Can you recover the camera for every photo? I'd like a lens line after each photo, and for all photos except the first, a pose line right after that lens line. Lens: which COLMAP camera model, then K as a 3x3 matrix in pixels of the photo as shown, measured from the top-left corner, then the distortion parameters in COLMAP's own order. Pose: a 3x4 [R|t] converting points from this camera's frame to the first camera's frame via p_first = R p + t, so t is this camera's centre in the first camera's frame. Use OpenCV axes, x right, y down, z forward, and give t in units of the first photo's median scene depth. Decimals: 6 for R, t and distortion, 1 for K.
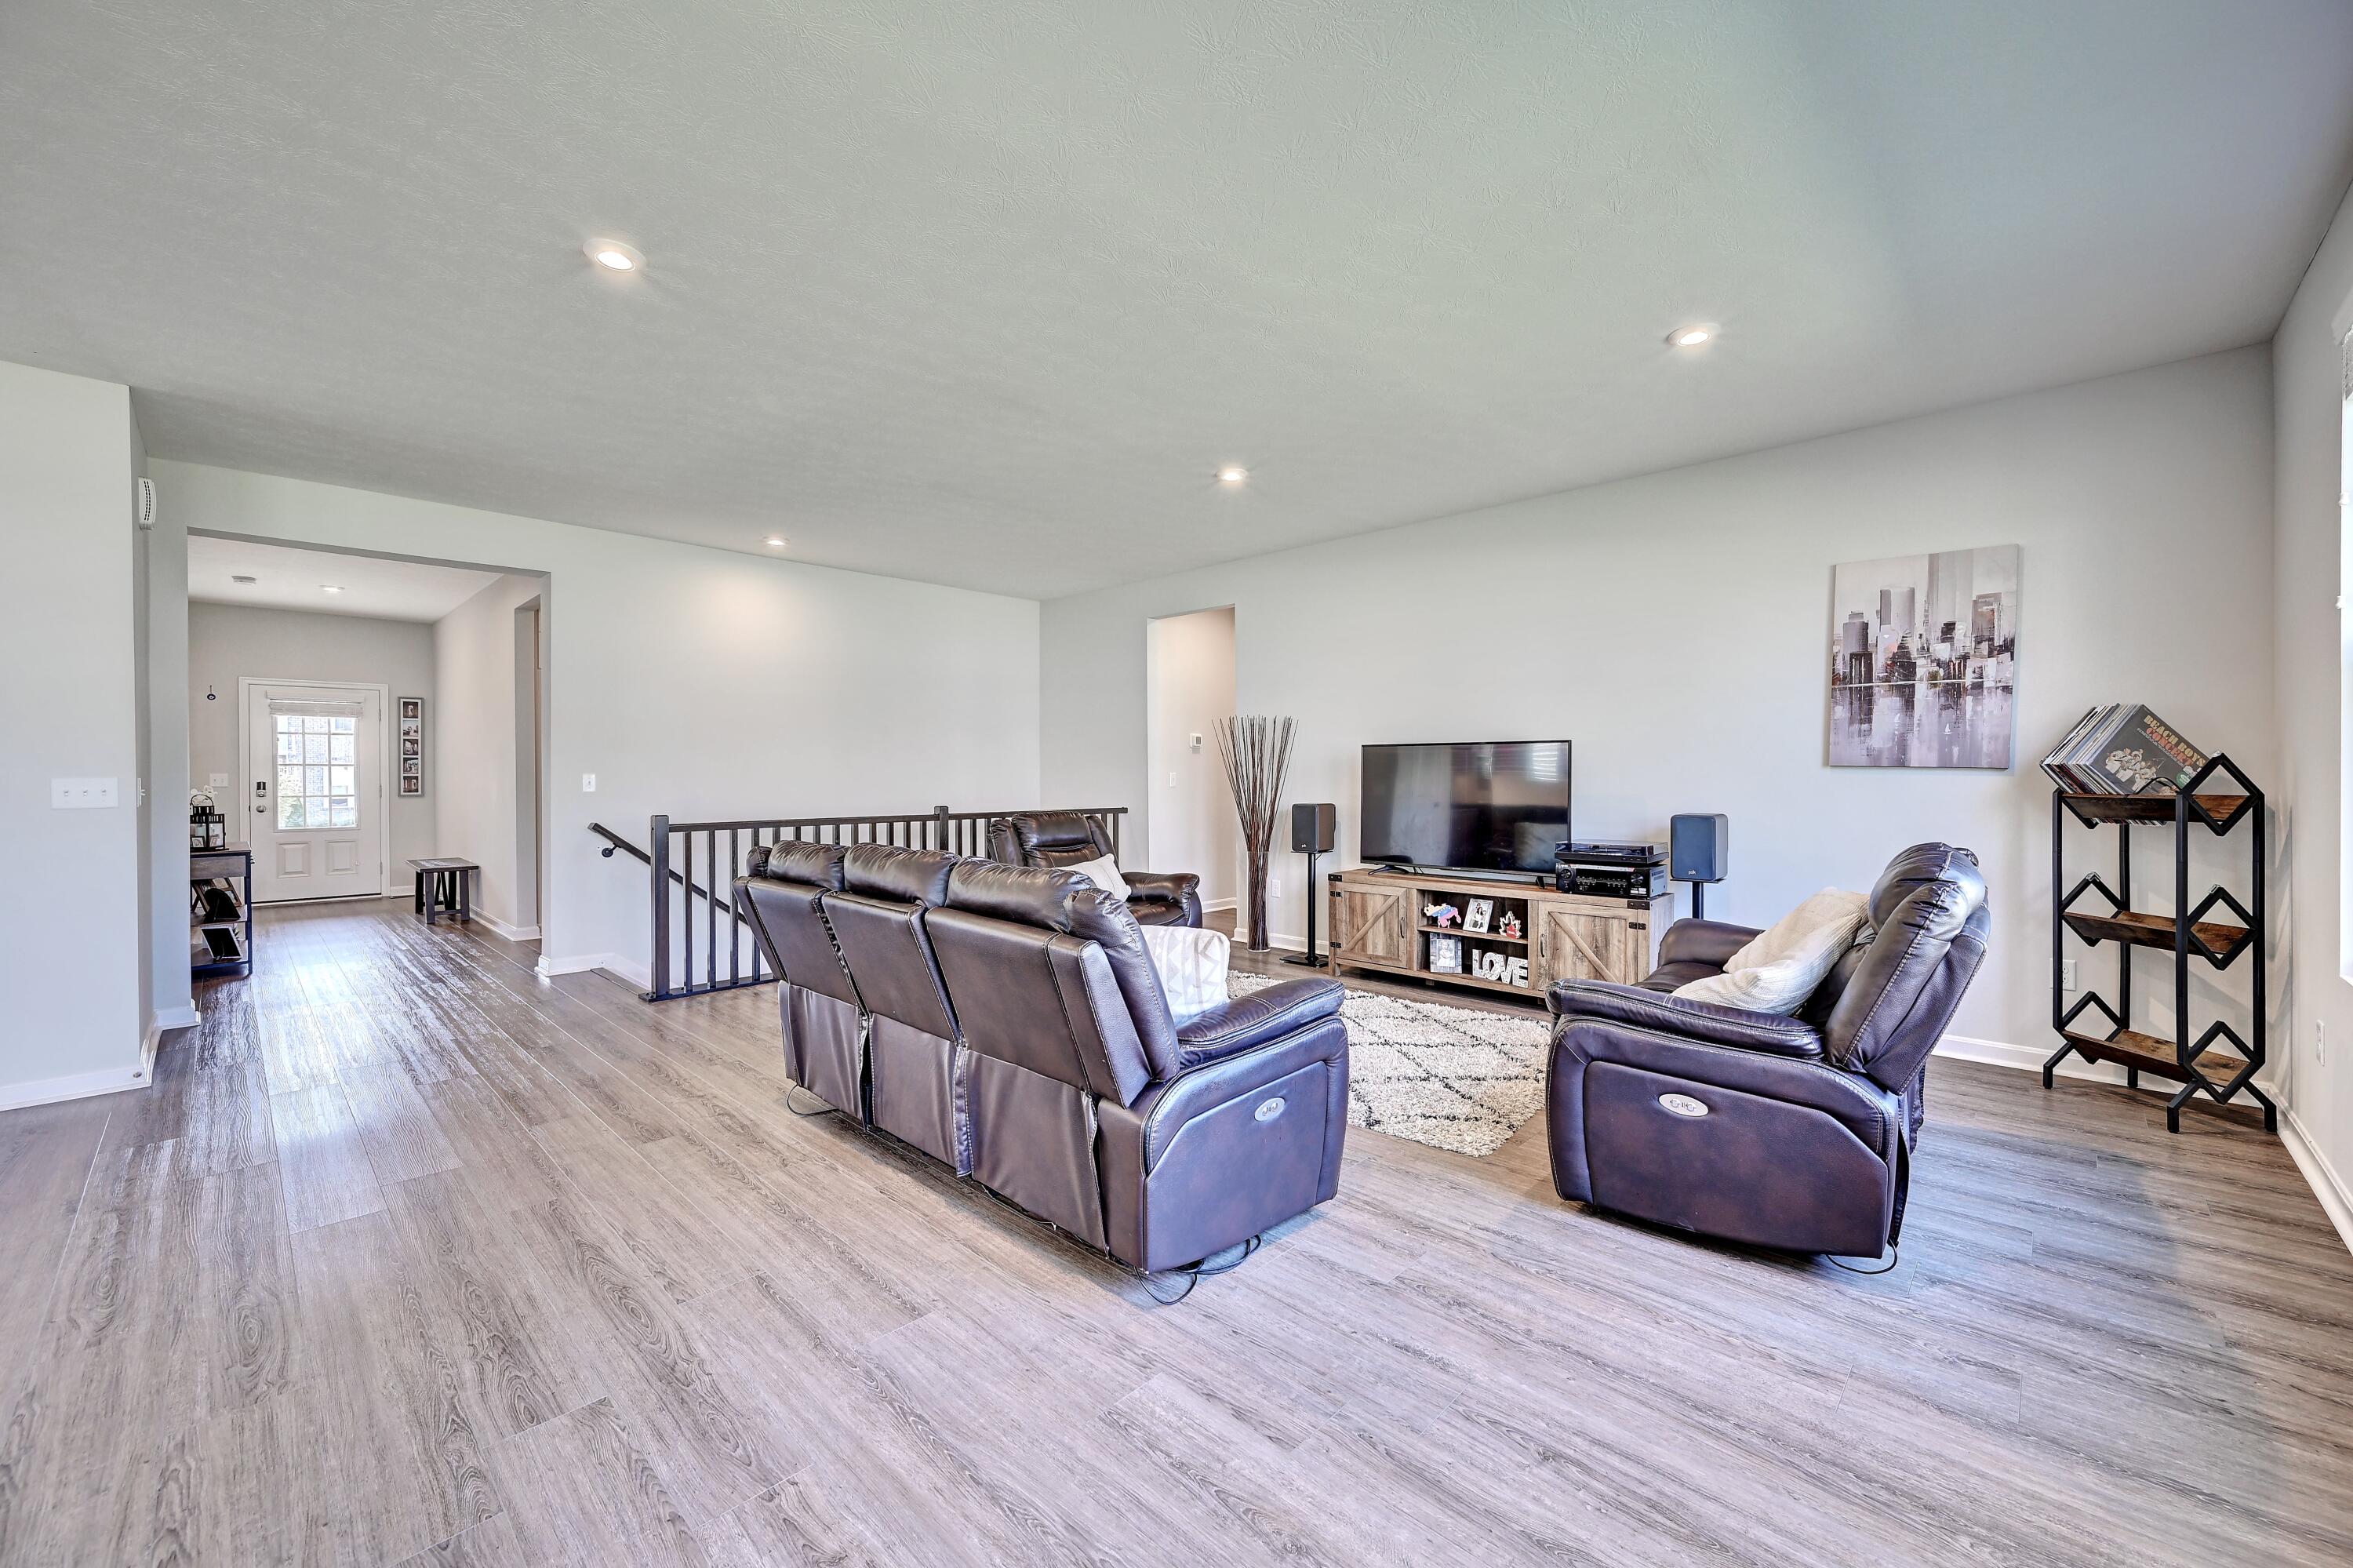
lens RADIAL K [[917.2, 0, 1177.2], [0, 917.2, 782.7], [0, 0, 1]] dist [0.002079, 0.000163]
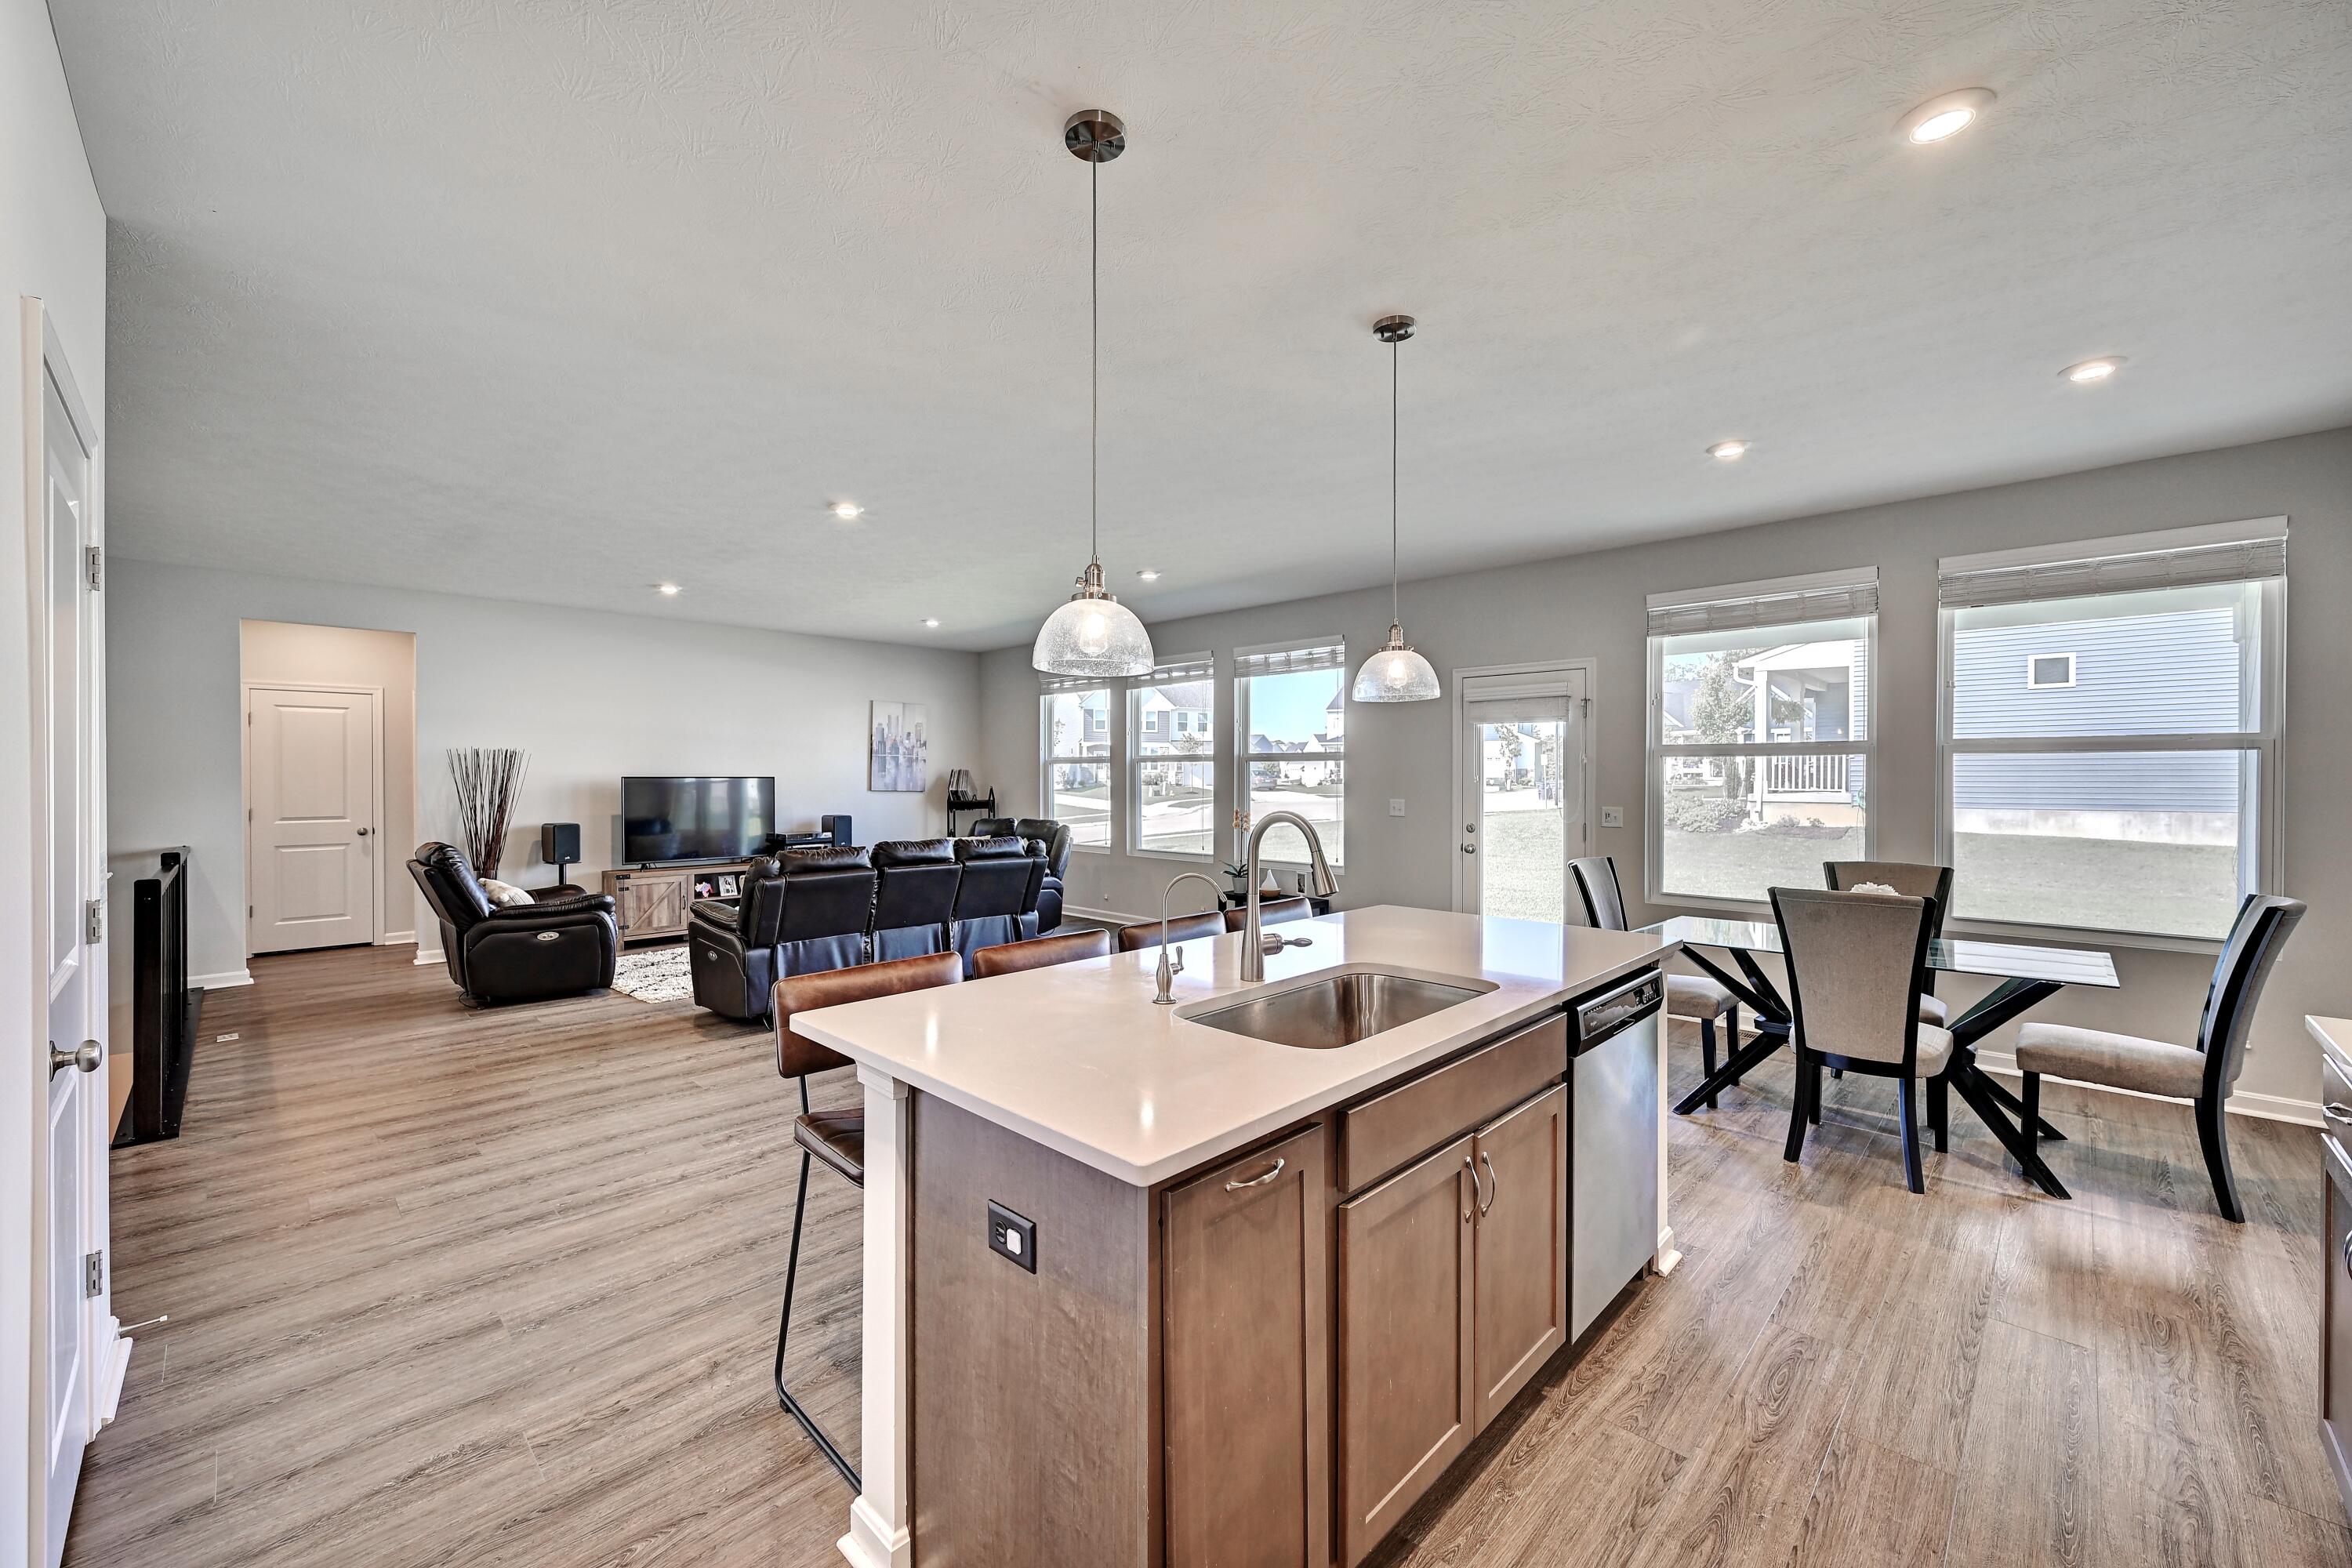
lens RADIAL K [[916.8, 0, 1174.7], [0, 916.8, 777.6], [0, 0, 1]] dist [0.002079, 0.000163]
pose [[0.015904, -0.000902, 0.999873, -1.070358], [0.010682, 0.999943, 0.000733, -0.031013], [-0.999816, 0.010669, 0.015912, 0.163353]]
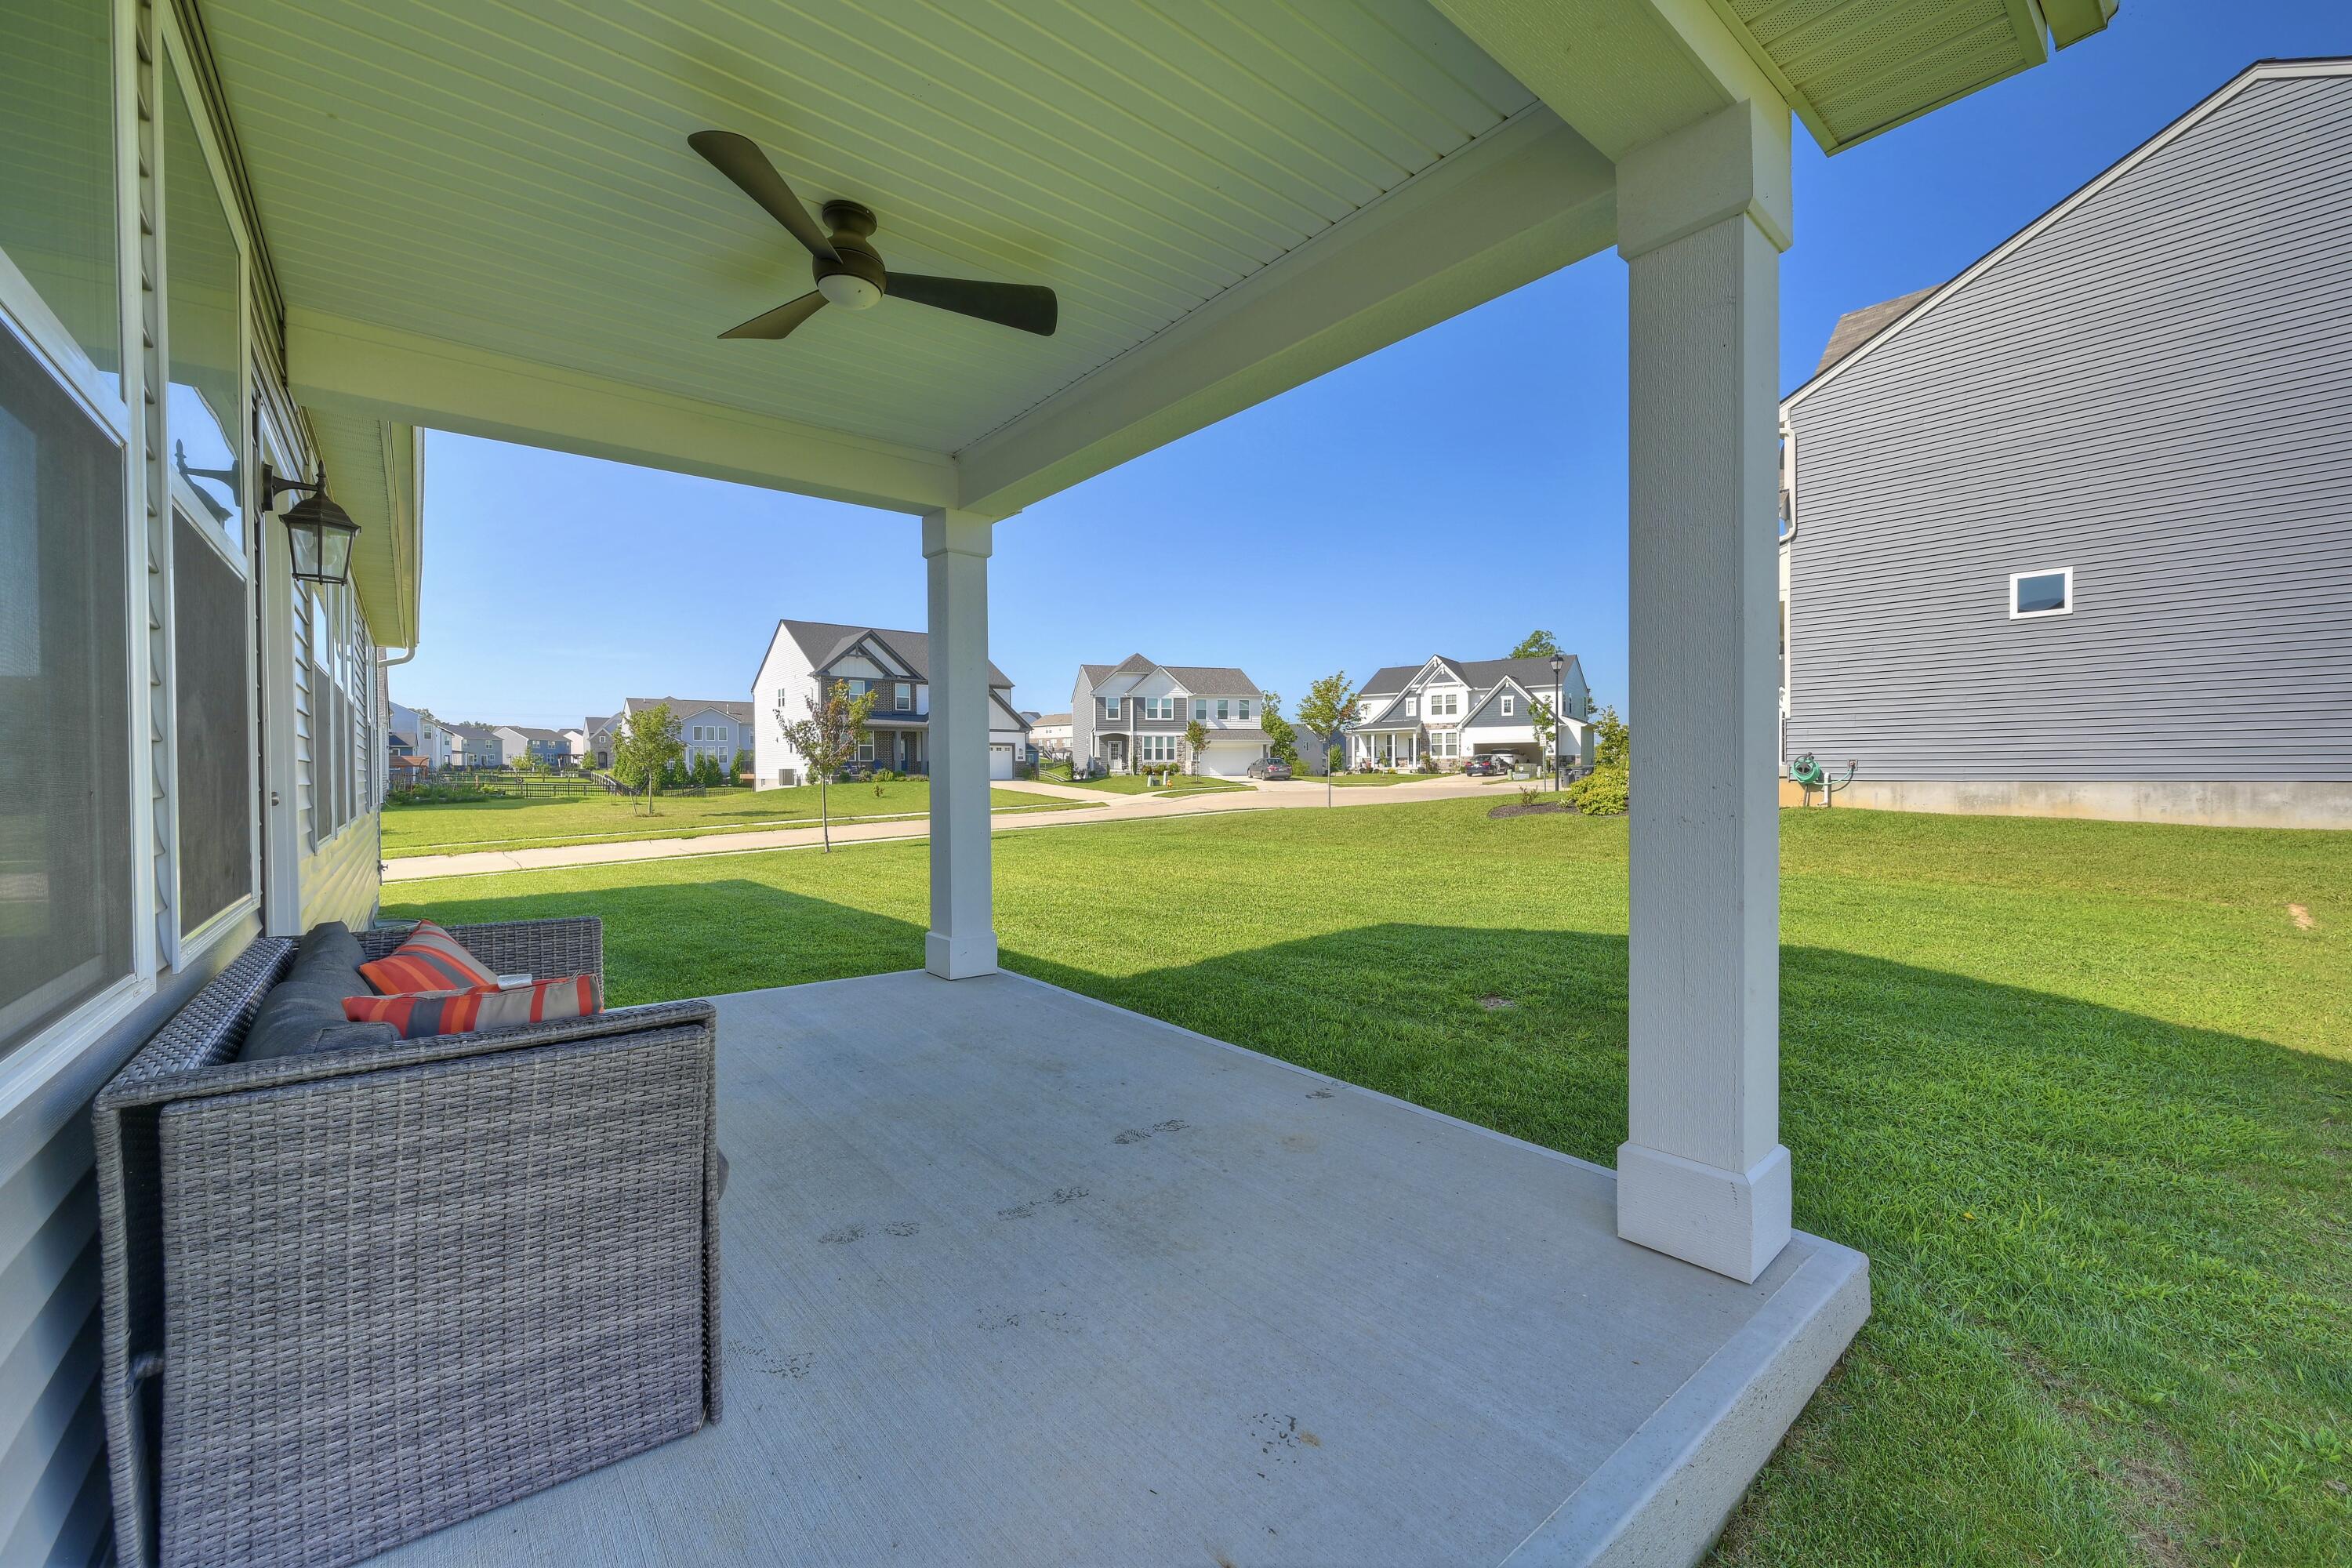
lens RADIAL K [[916.8, 0, 1174.8], [0, 916.8, 780.0], [0, 0, 1]] dist [0.002079, 0.000163]
pose [[0.118286, -0.008932, 0.992939, -1.056668], [0.018072, 0.999813, 0.006841, -0.029100], [-0.992815, 0.017135, 0.118425, 0.140089]]
